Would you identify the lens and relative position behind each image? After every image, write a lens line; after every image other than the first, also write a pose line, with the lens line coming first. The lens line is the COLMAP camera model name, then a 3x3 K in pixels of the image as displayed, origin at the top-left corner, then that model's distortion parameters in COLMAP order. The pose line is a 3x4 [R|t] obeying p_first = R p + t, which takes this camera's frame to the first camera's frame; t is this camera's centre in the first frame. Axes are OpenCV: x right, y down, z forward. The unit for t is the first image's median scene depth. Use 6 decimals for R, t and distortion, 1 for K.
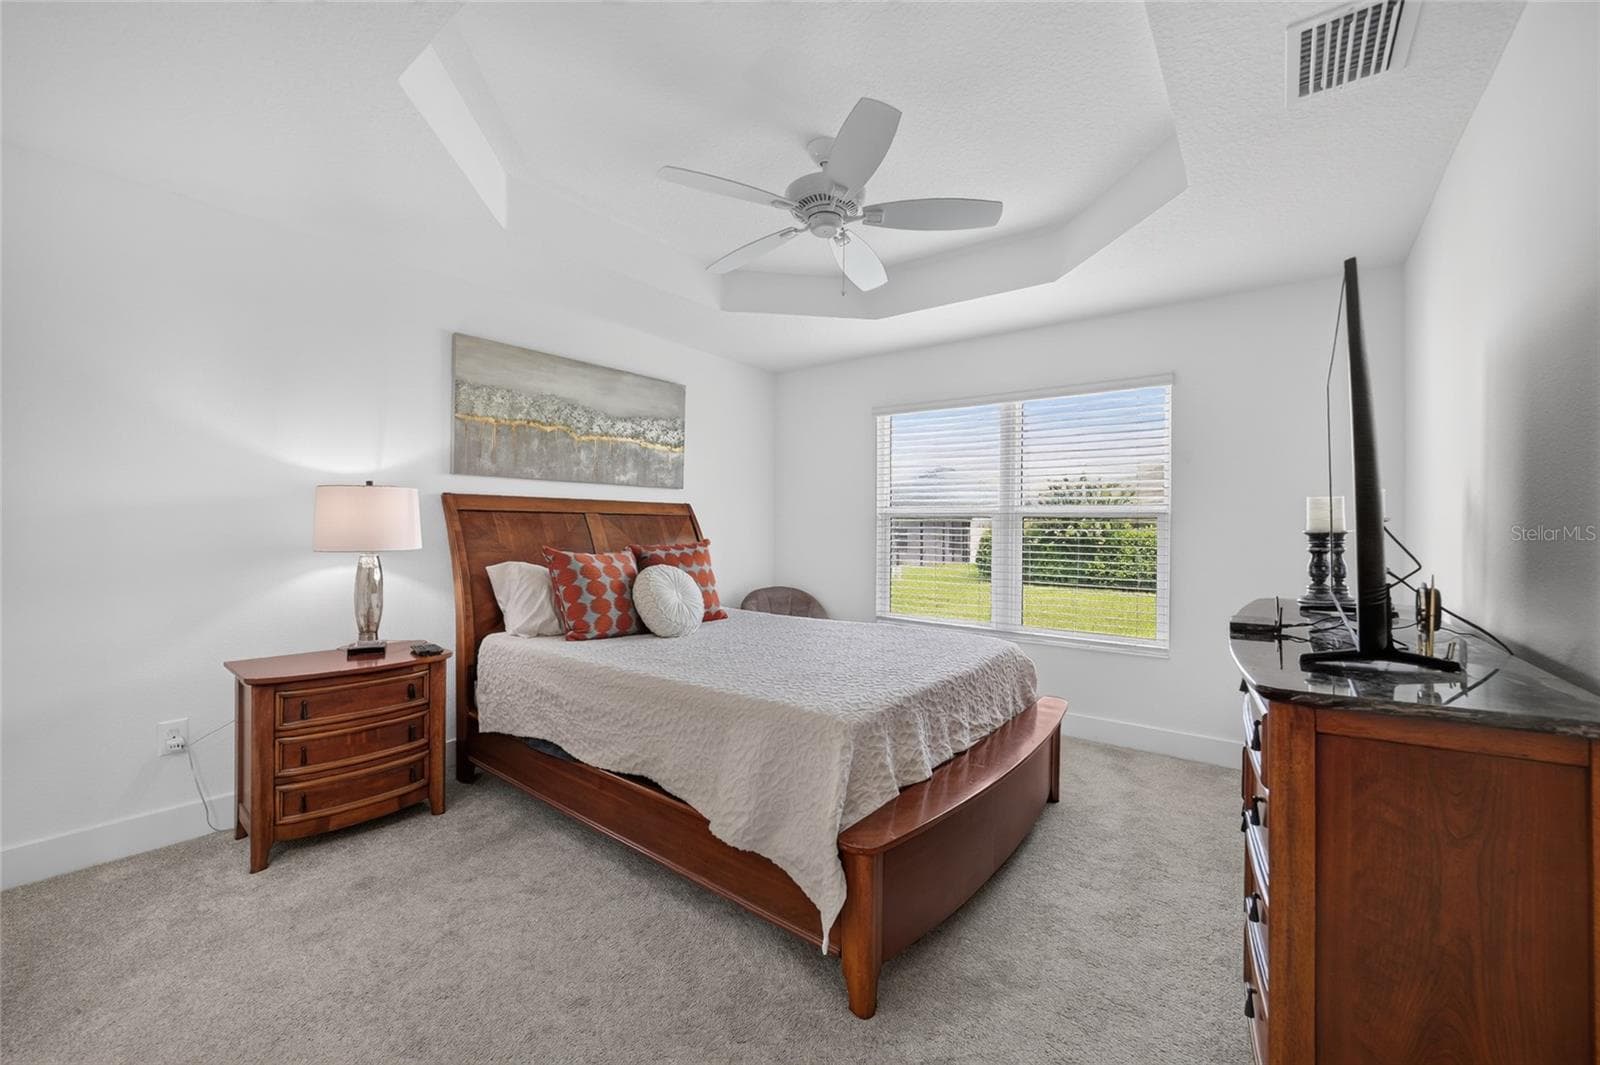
lens RADIAL K [[619.7, 0, 805.3], [0, 619.7, 514.6], [0, 0, 1]] dist [-0.030834, 0.000360]
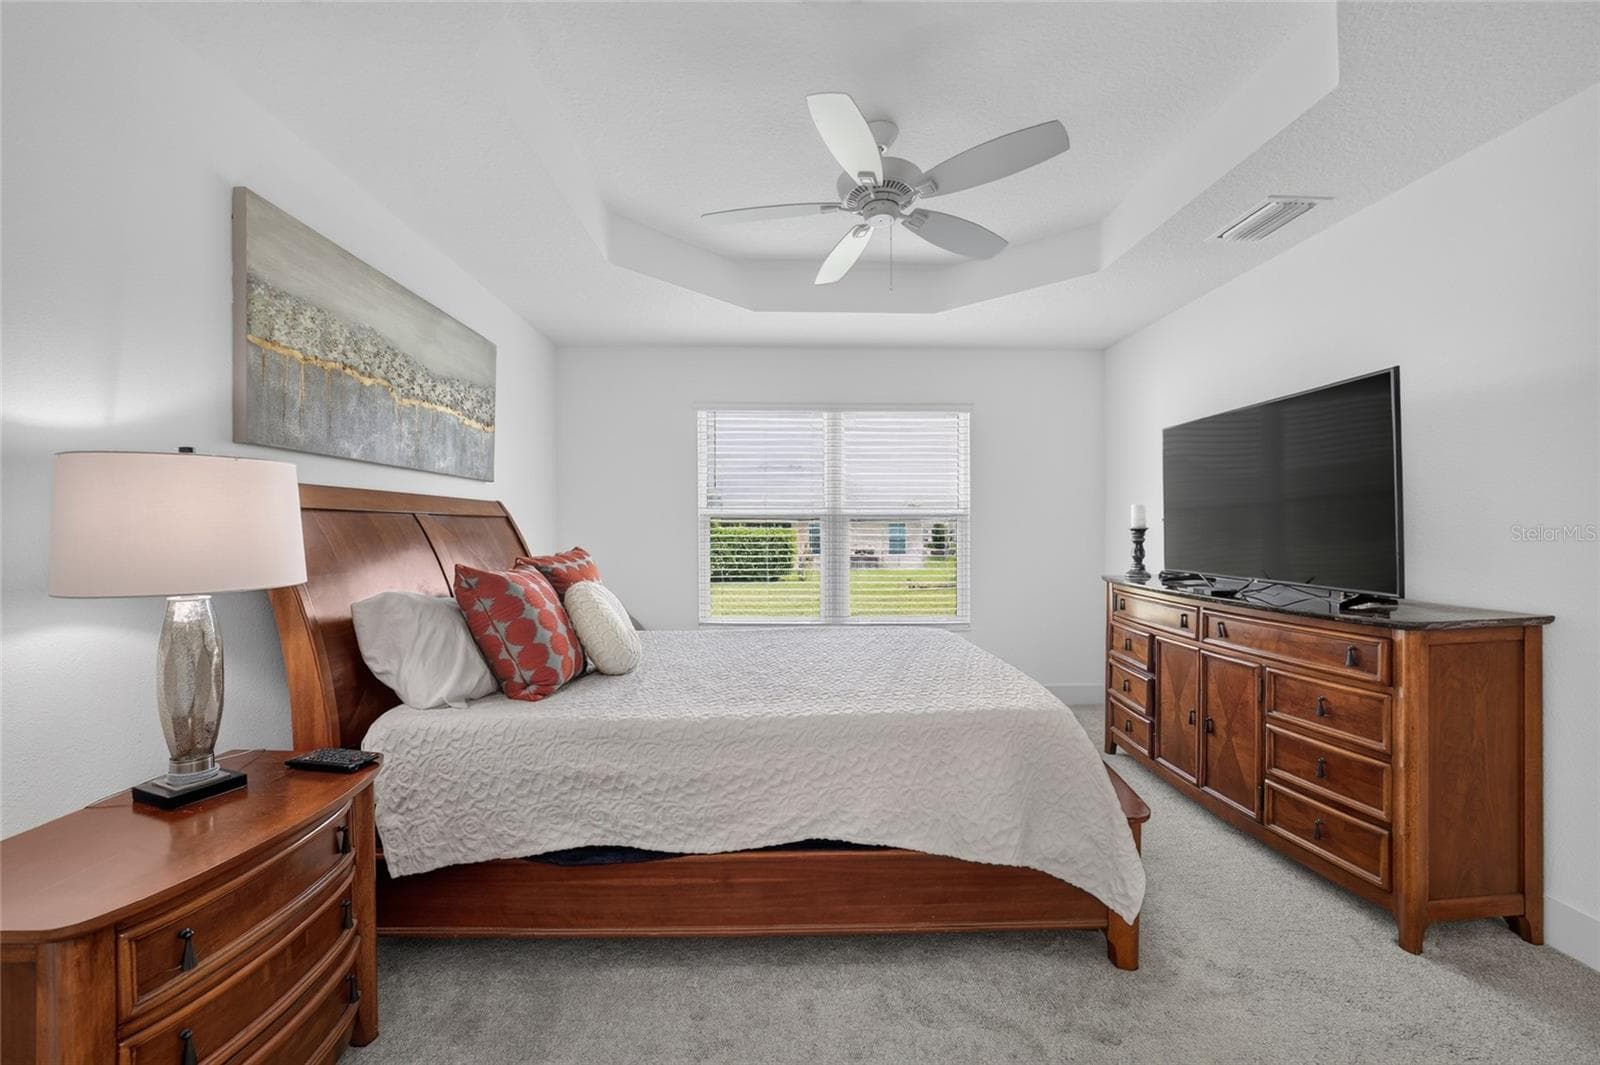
lens RADIAL K [[613.6, 0, 798.8], [0, 613.6, 525.7], [0, 0, 1]] dist [-0.033196, 0.005530]
pose [[0.782256, -0.010002, 0.622877, -0.550102], [-0.000483, 0.999861, 0.016663, -0.000657], [-0.622957, -0.013335, 0.782142, 0.276975]]
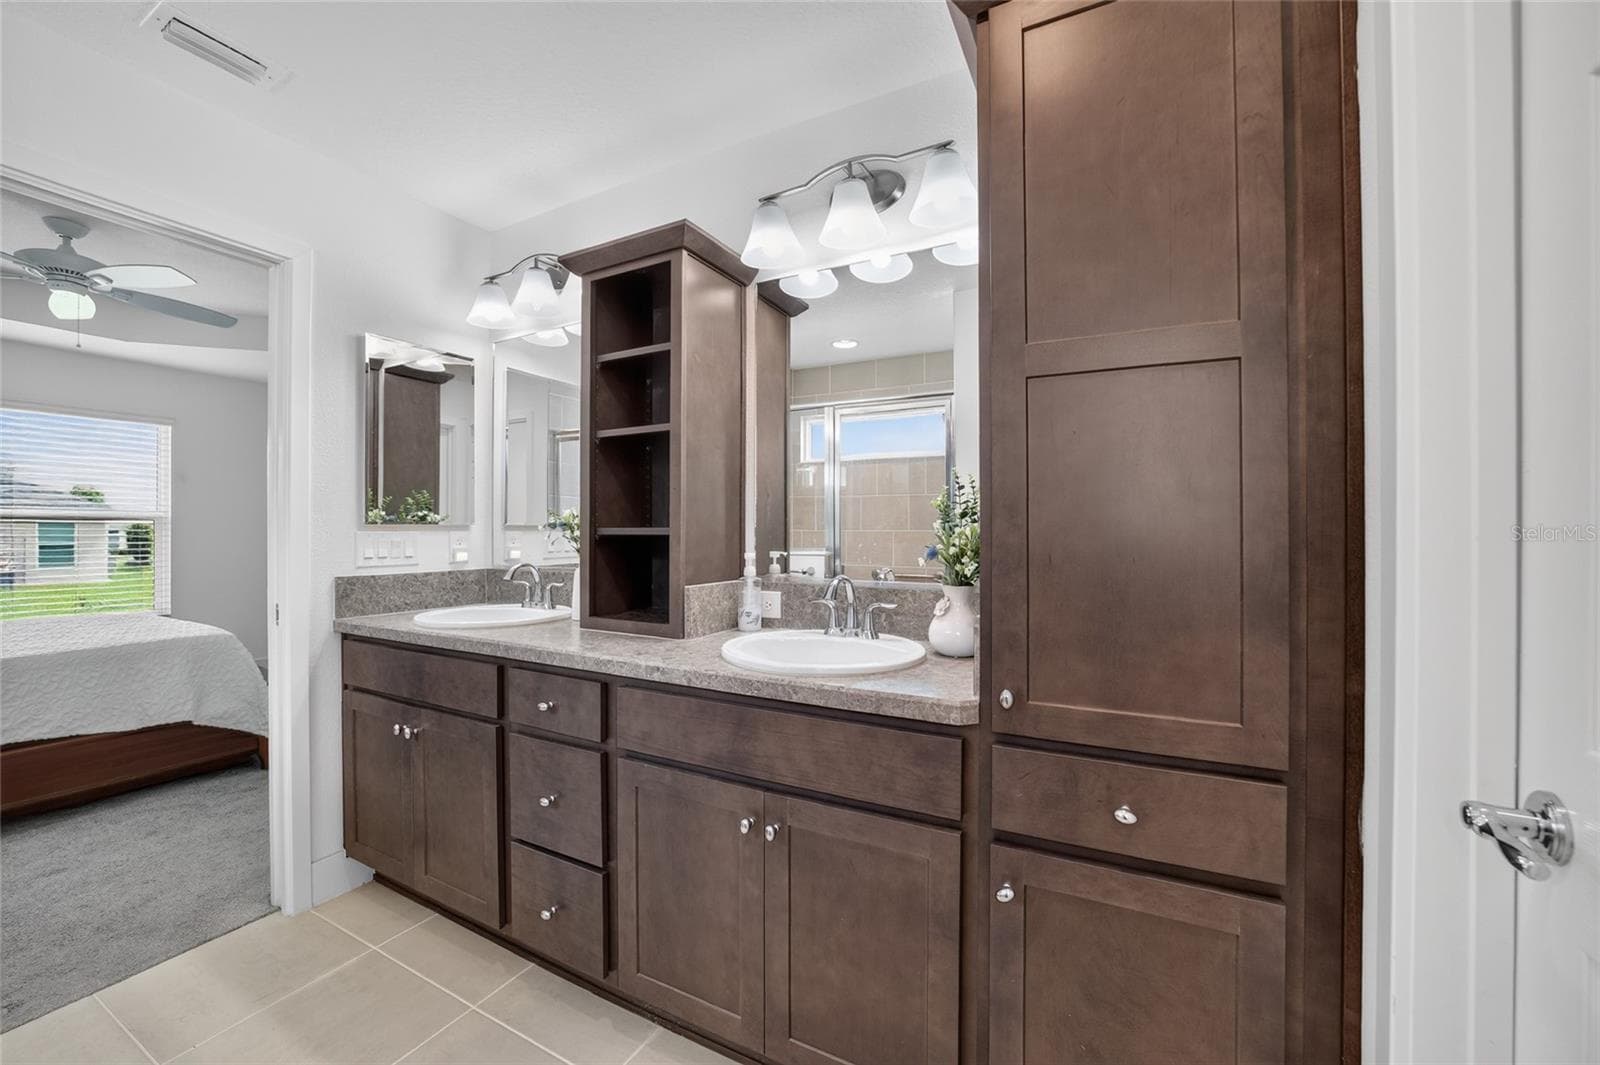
lens RADIAL K [[613.6, 0, 798.8], [0, 613.6, 525.7], [0, 0, 1]] dist [-0.033196, 0.005530]
pose [[-0.161916, -0.005271, 0.986790, -1.133066], [-0.018180, 0.999832, 0.002358, -0.013046], [-0.986637, -0.017558, -0.161985, -0.209742]]
